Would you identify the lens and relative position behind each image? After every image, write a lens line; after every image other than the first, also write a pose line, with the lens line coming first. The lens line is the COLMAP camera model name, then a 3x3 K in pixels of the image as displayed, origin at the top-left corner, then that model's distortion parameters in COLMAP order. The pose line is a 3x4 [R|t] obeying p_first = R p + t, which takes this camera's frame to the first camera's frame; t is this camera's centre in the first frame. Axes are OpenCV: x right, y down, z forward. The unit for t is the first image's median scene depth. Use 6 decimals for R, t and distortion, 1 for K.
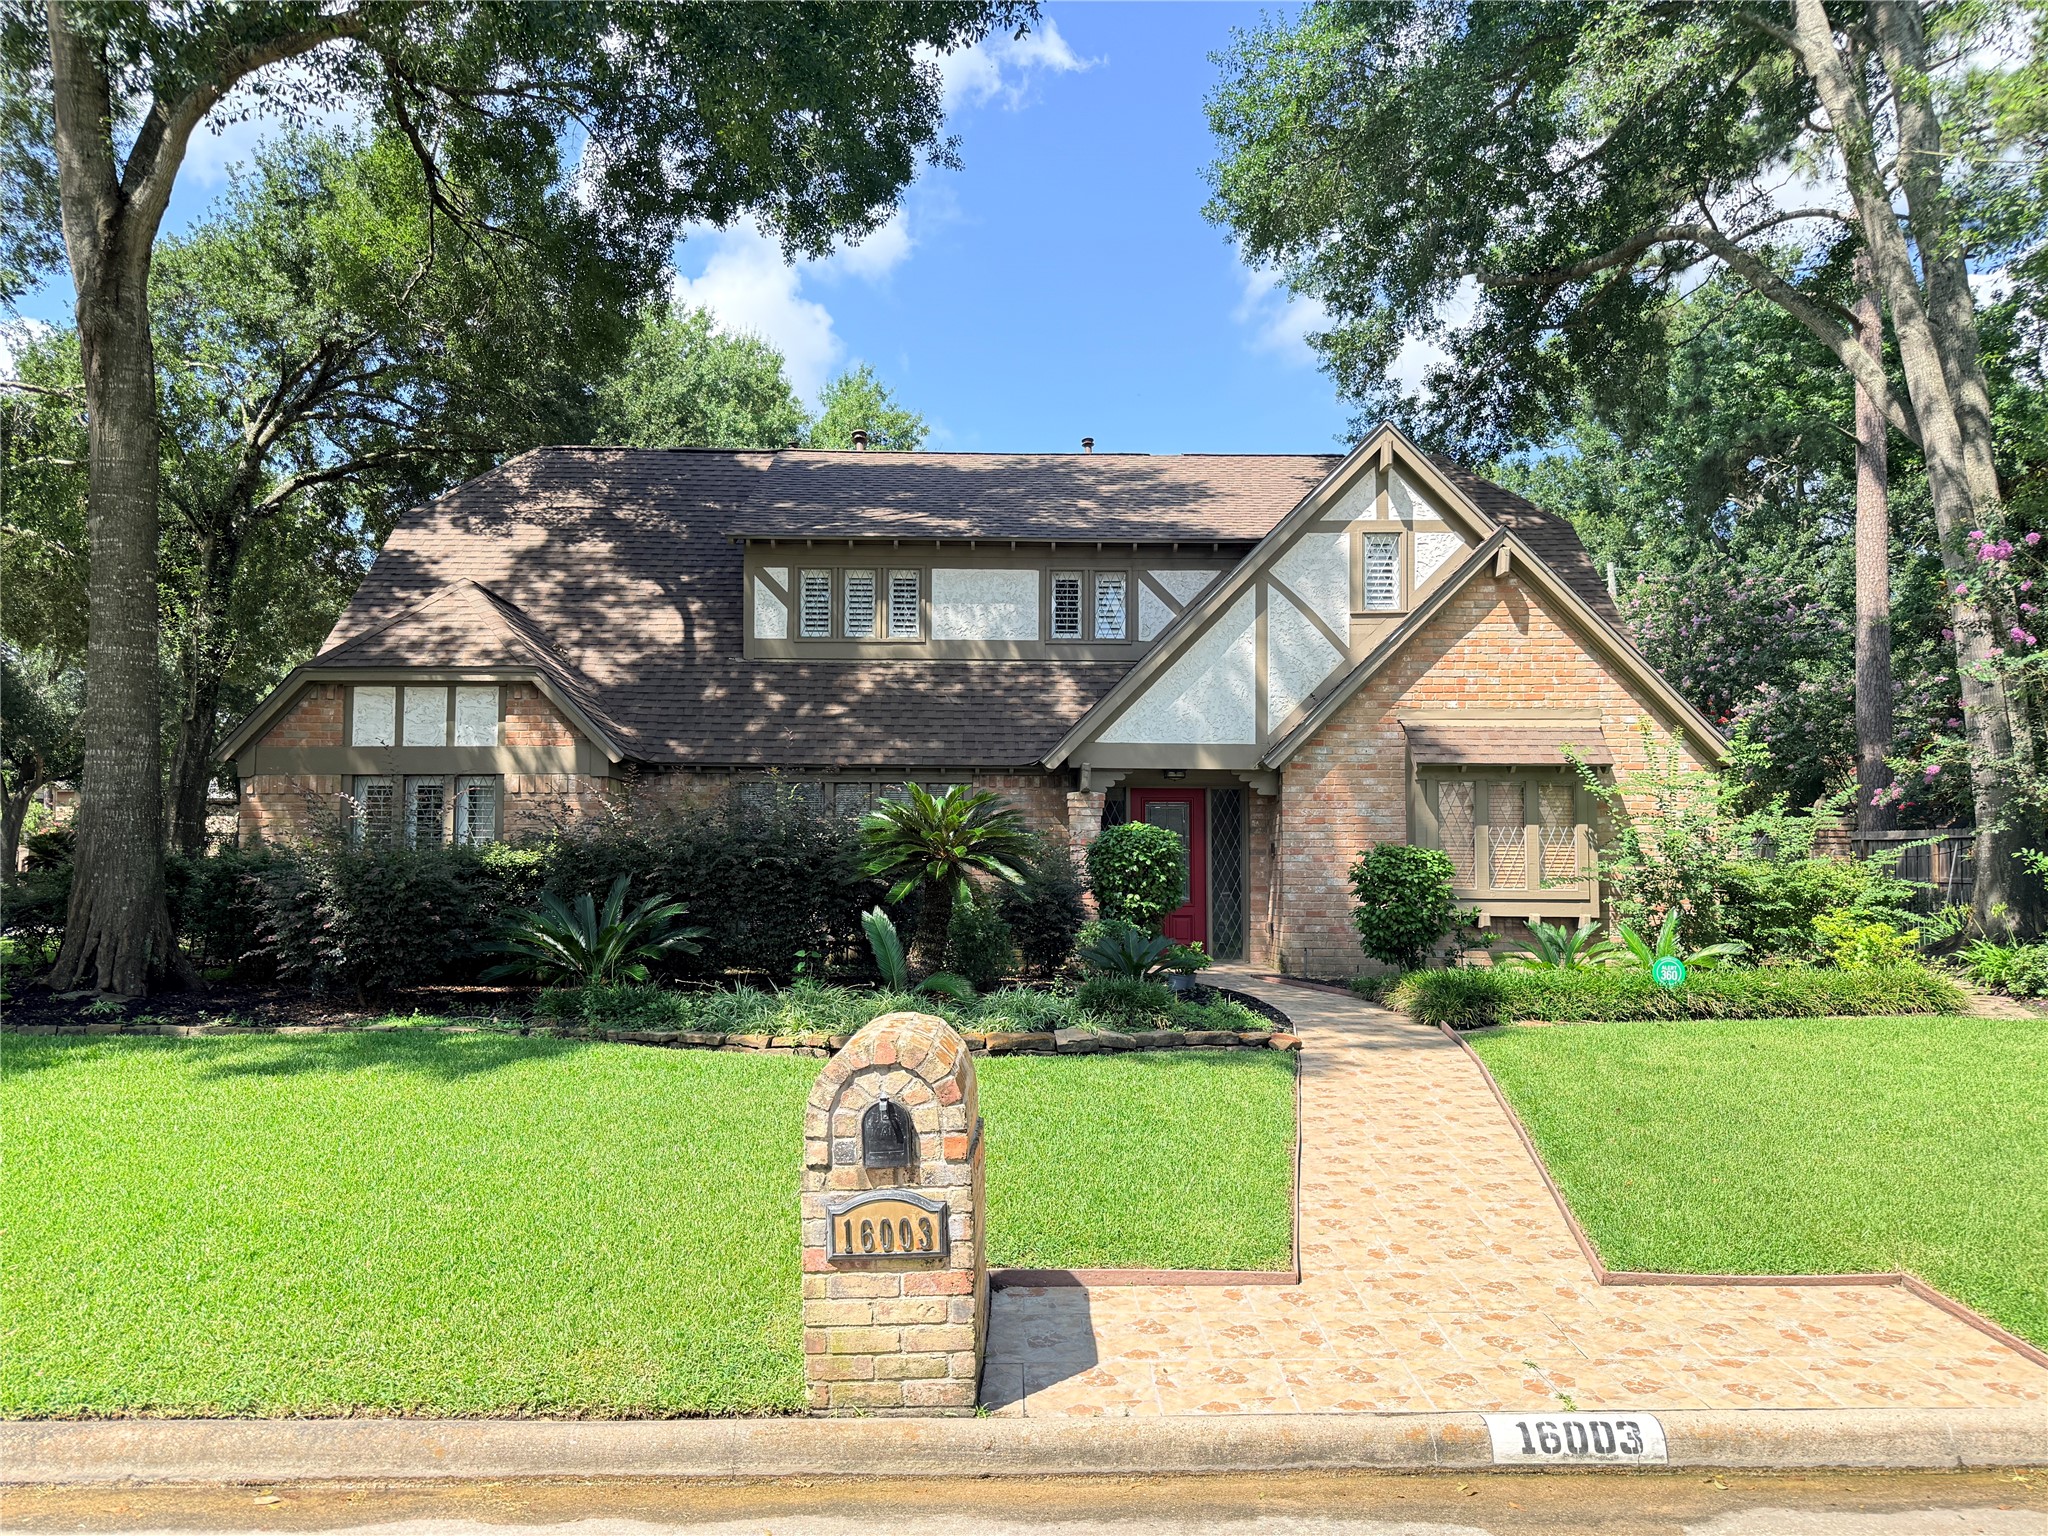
lens RADIAL K [[1232.2, 0, 1009.4], [0, 1232.2, 779.9], [0, 0, 1]] dist [0.117136, -0.186182]
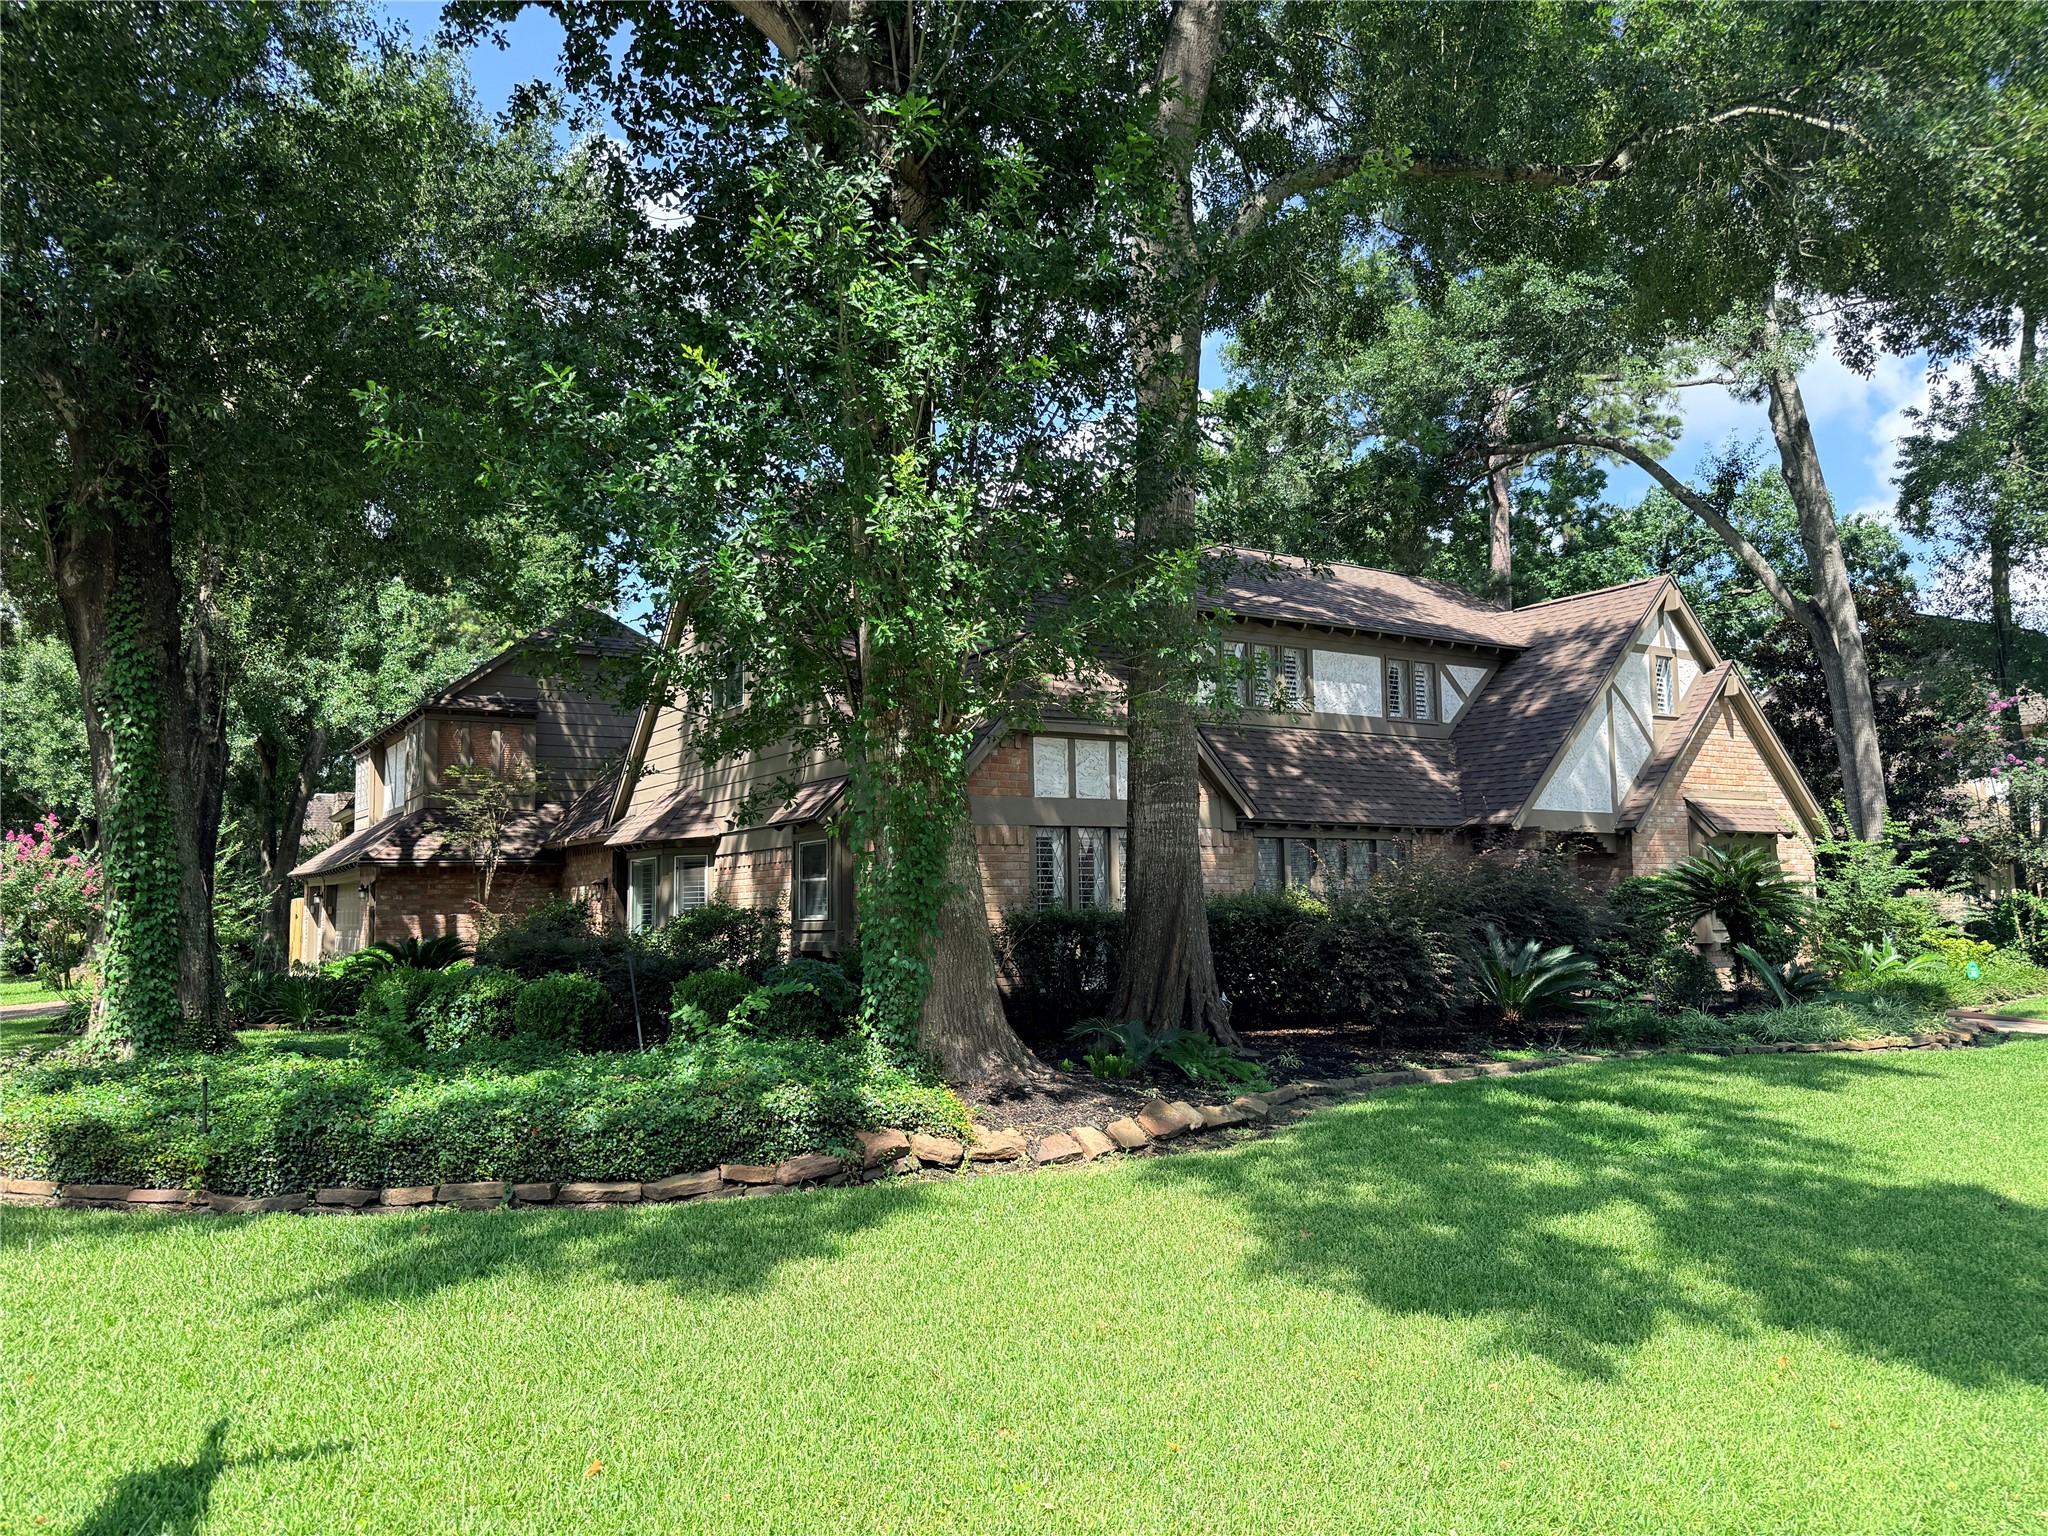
lens RADIAL K [[1232.2, 0, 1009.4], [0, 1232.2, 779.9], [0, 0, 1]] dist [0.117136, -0.186182]
pose [[0.888184, 0.033023, 0.458300, -0.936017], [-0.017684, 0.999132, -0.037722, -0.002603], [-0.459147, 0.025400, 0.887997, 0.129743]]
